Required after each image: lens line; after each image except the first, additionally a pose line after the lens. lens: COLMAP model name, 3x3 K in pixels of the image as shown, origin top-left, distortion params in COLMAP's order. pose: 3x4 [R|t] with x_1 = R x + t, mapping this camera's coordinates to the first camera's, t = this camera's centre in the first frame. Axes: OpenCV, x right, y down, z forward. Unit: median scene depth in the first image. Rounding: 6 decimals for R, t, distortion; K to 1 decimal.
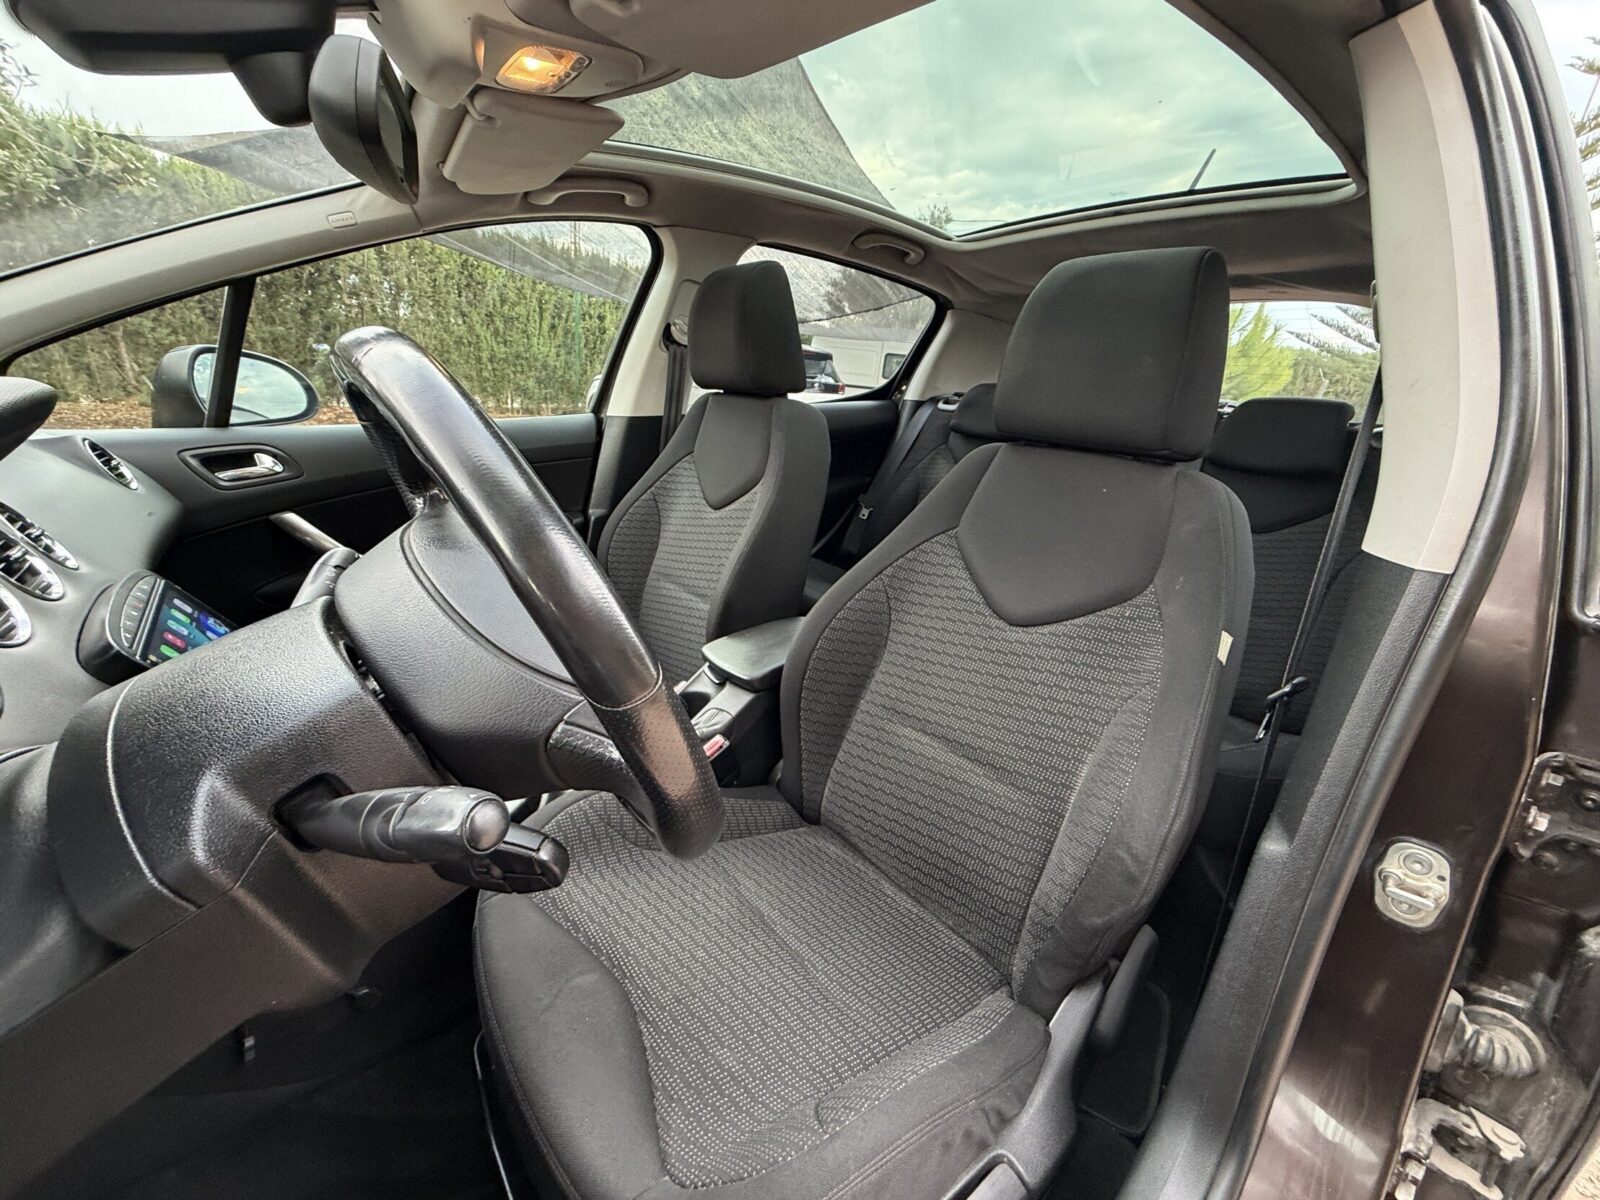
lens RADIAL K [[614.0, 0, 790.7], [0, 614.0, 609.9], [0, 0, 1]] dist [-0.000253, -0.001269]
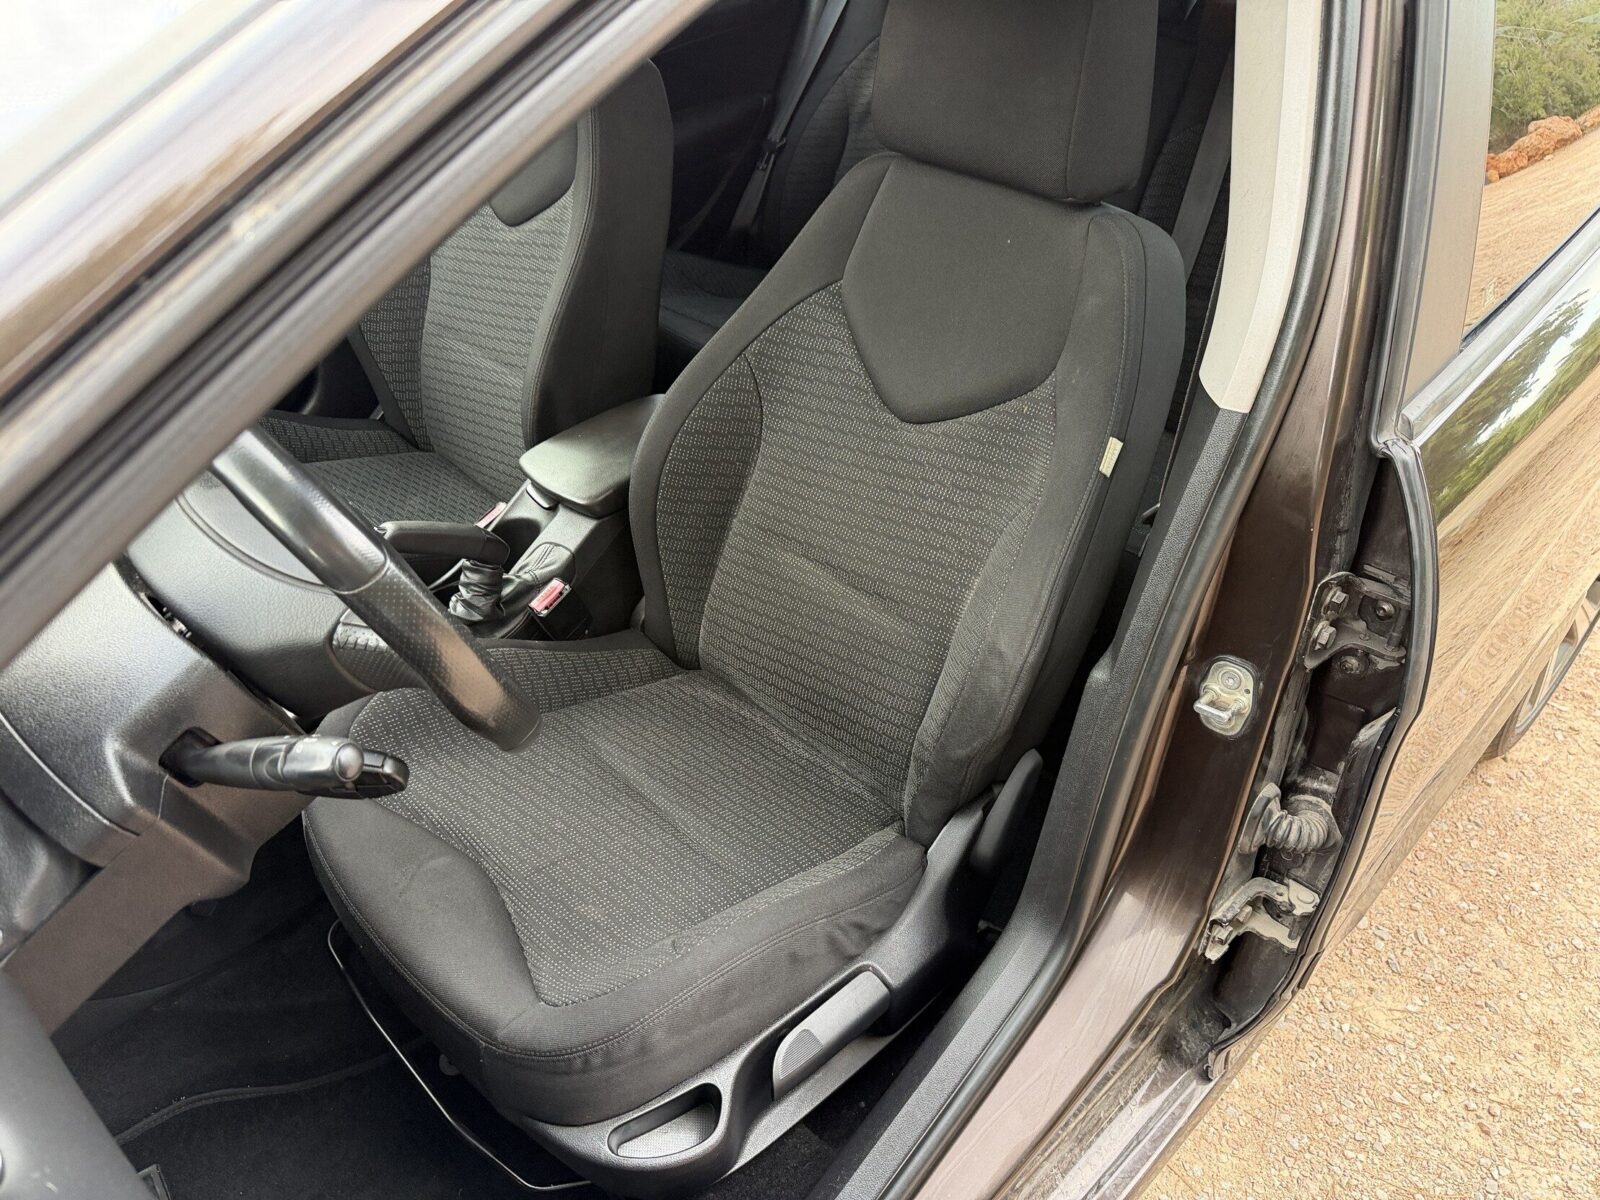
lens RADIAL K [[1118.9, 0, 809.1], [0, 1118.9, 588.6], [0, 0, 1]] dist [0.006763, -0.014782]
pose [[0.994340, -0.091561, 0.053898, 0.172577], [0.070128, 0.946684, 0.314438, -0.288313], [-0.079815, -0.308878, 0.947747, -0.530688]]
